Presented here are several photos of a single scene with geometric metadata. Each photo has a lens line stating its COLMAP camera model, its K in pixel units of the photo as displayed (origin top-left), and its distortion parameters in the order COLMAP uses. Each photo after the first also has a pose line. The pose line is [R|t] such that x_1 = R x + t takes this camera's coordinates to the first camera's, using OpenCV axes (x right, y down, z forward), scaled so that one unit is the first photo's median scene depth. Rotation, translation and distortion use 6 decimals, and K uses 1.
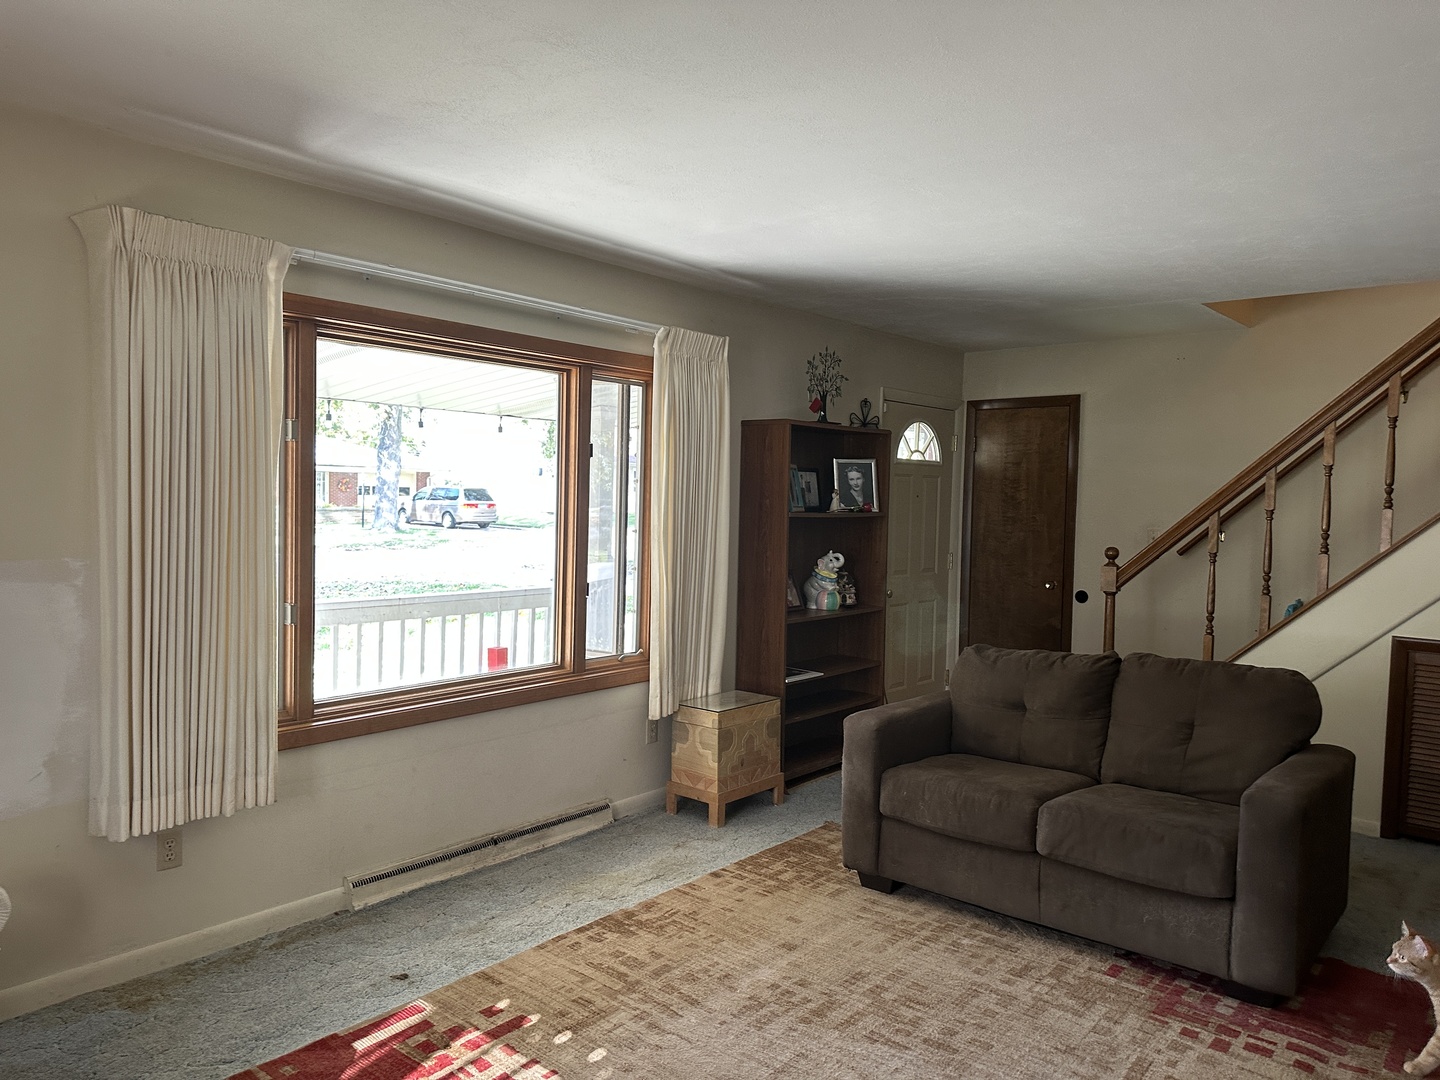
lens RADIAL K [[1014.3, 0, 720.0], [0, 1014.3, 540.0], [0, 0, 1]] dist [0.071541, -0.104787]
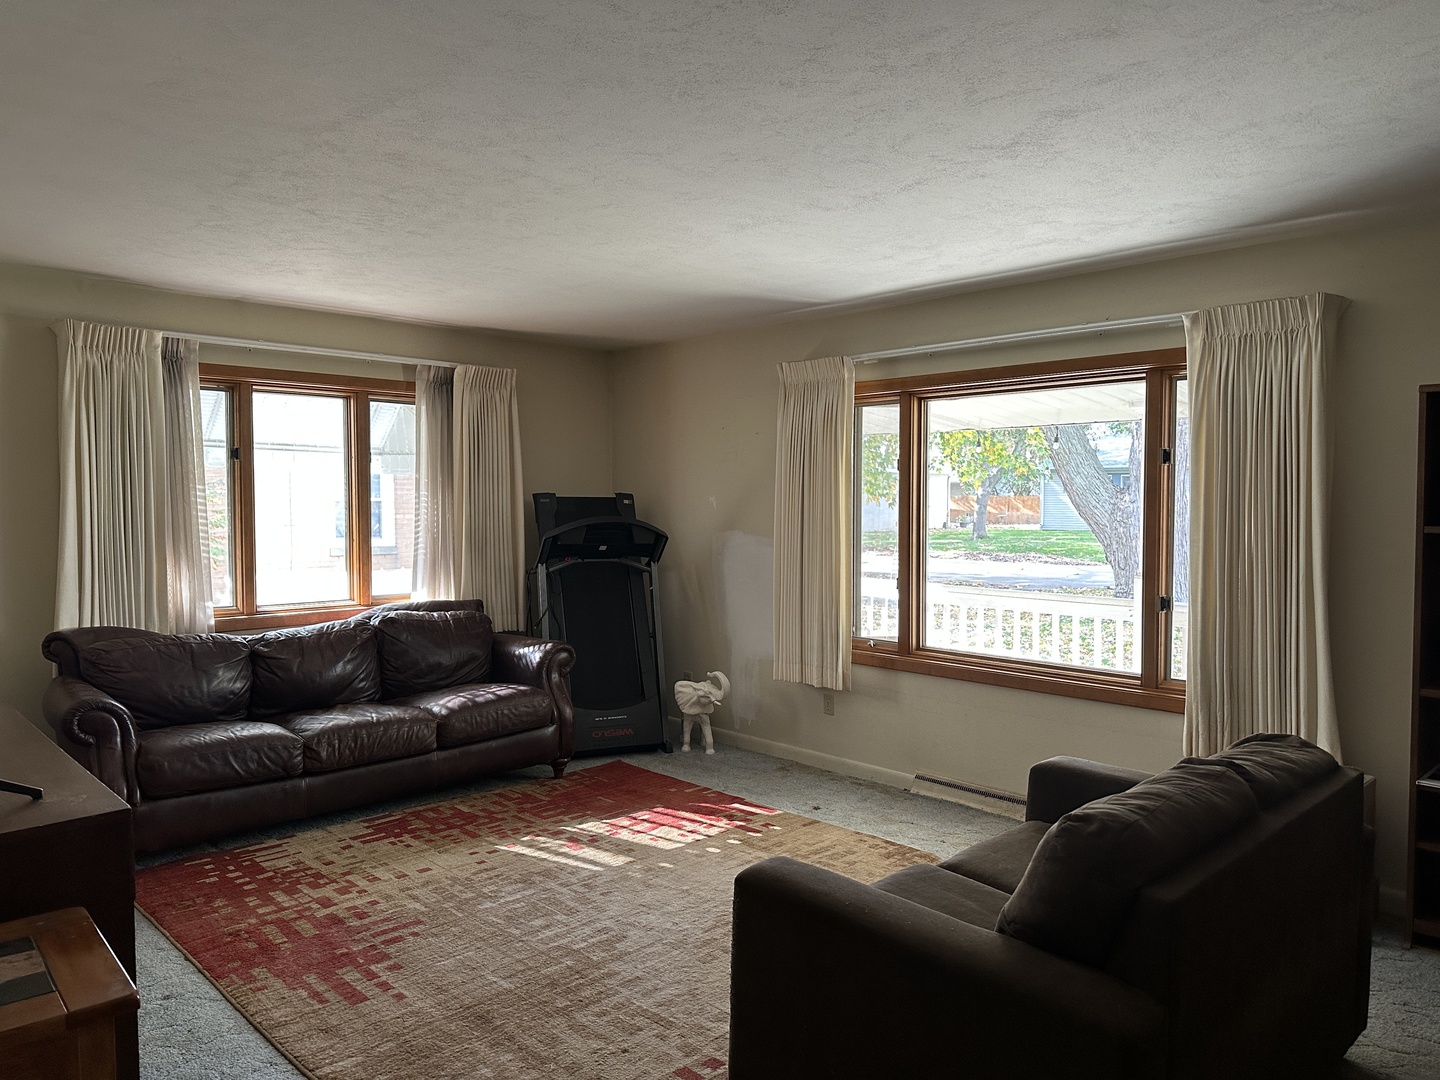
lens RADIAL K [[1012.4, 0, 713.7], [0, 1012.4, 537.2], [0, 0, 1]] dist [0.231105, -0.393738]
pose [[-0.099084, 0.020178, -0.994875, 1.234427], [-0.042366, 0.998802, 0.024477, -0.026141], [0.994177, 0.044574, -0.098110, 0.938665]]
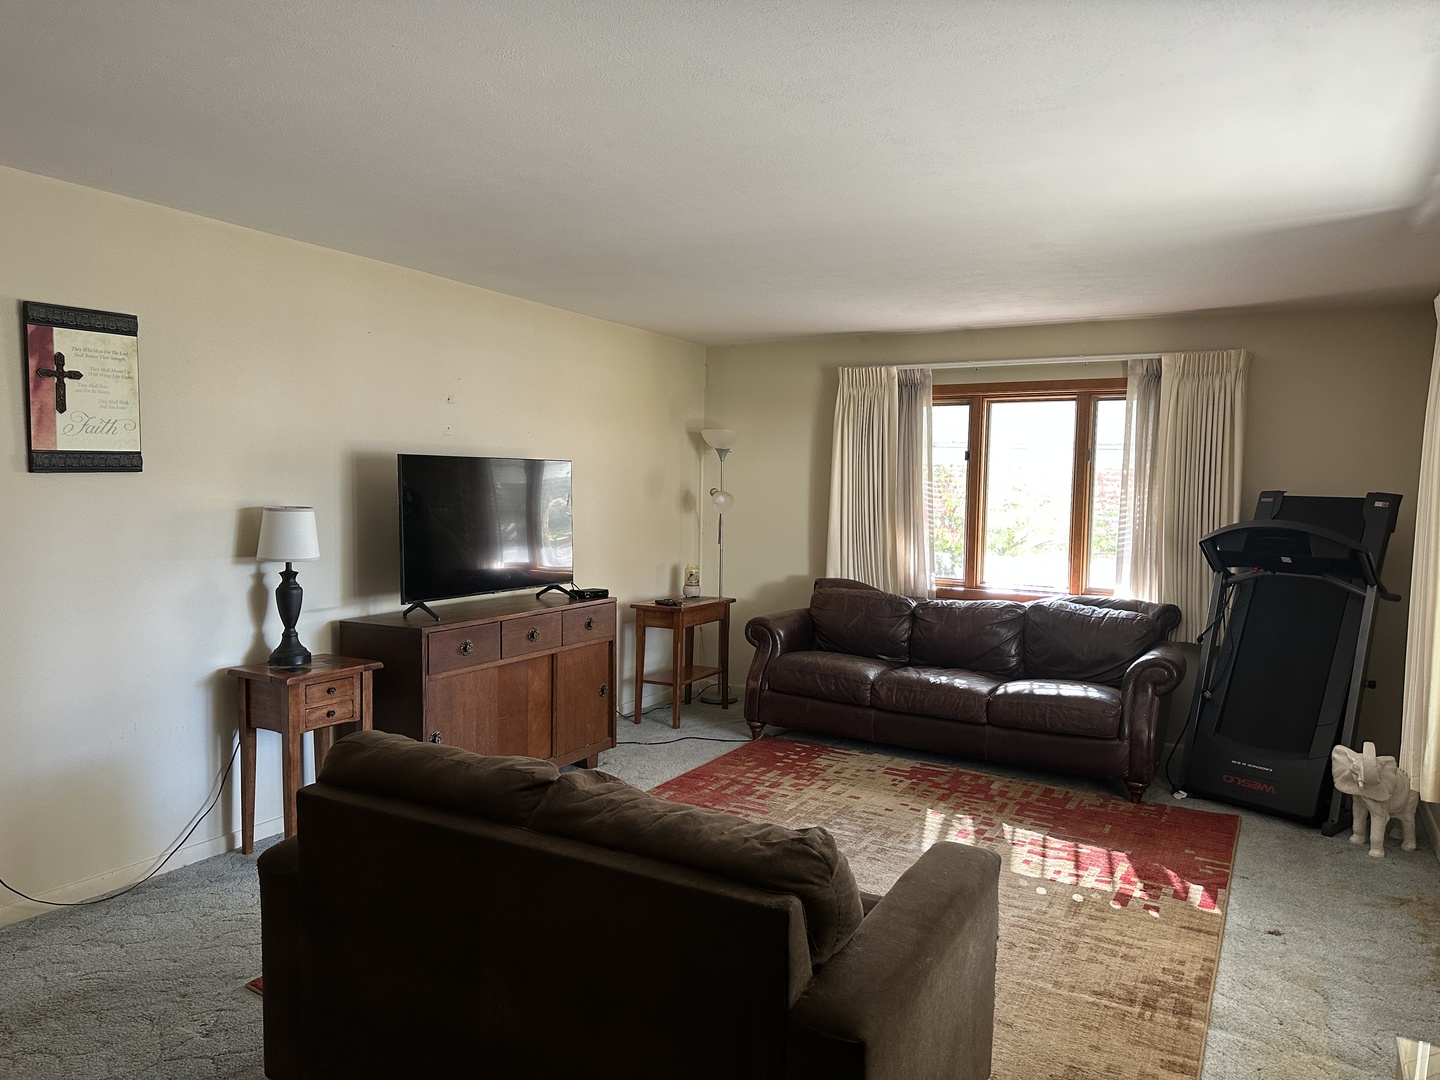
lens RADIAL K [[1014.3, 0, 720.0], [0, 1014.3, 540.0], [0, 0, 1]] dist [0.071541, -0.104787]
pose [[-0.982752, -0.028855, -0.182664, 0.493299], [-0.045996, 0.994851, 0.090308, -0.078499], [0.179117, 0.097152, -0.979019, 1.881094]]
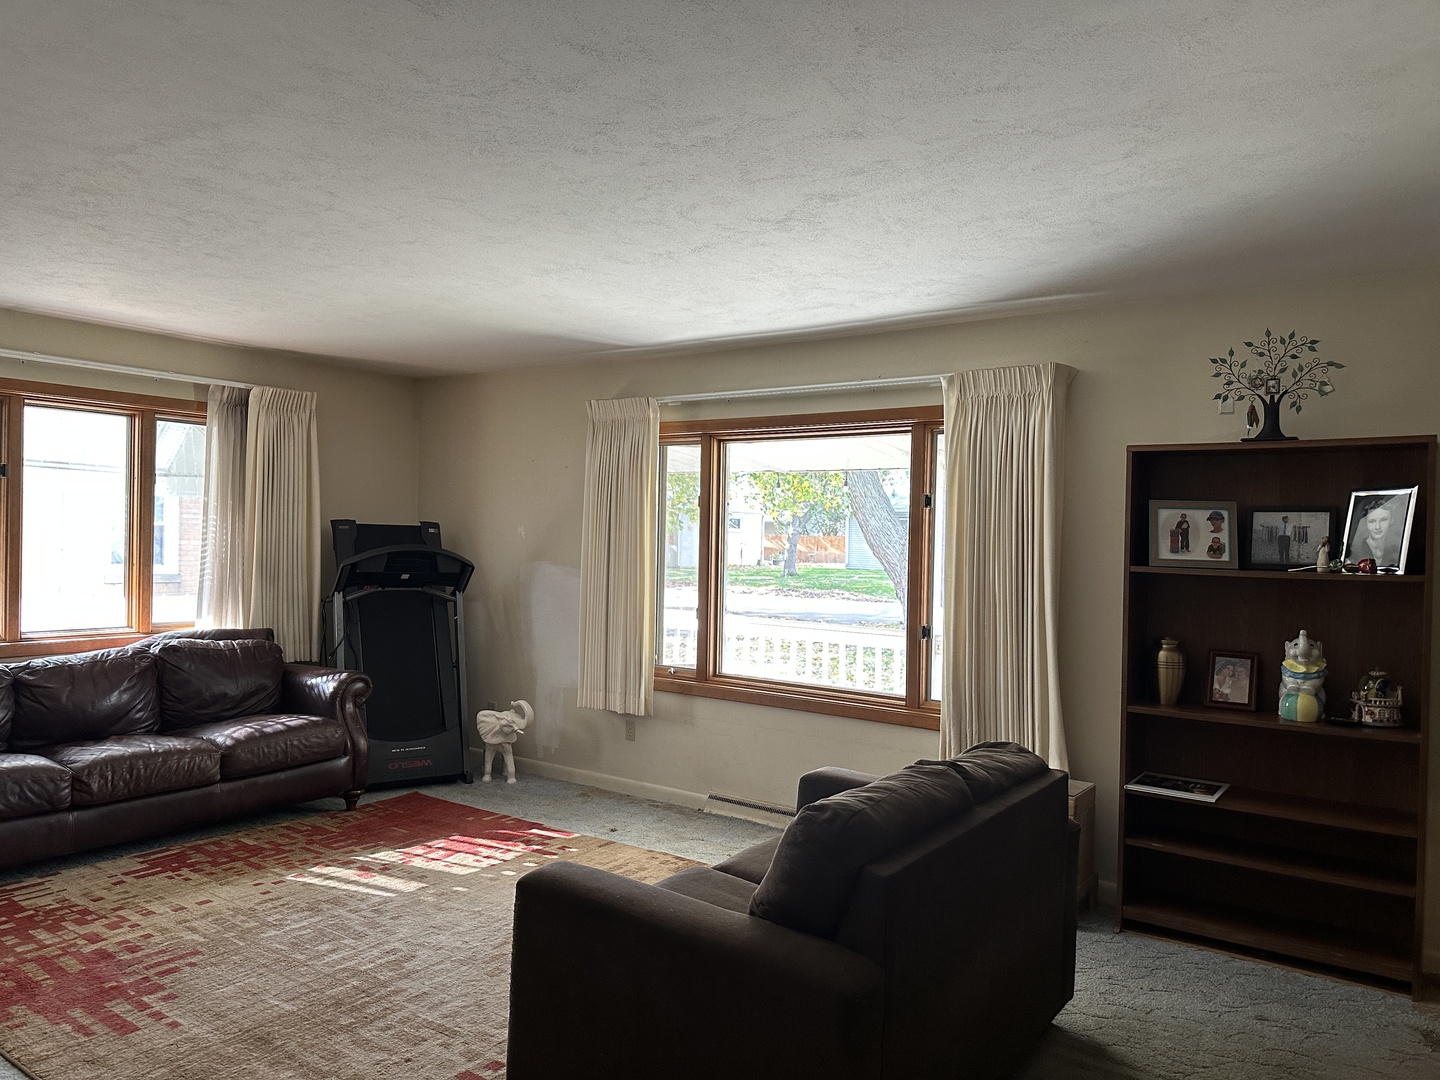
lens RADIAL K [[1022.9, 0, 712.4], [0, 1022.9, 543.7], [0, 0, 1]] dist [0.066787, -0.059039]
pose [[0.075954, -0.007502, -0.997083, 1.296391], [-0.061016, 0.998063, -0.012157, -0.022446], [0.995243, 0.061762, 0.075349, 0.963952]]
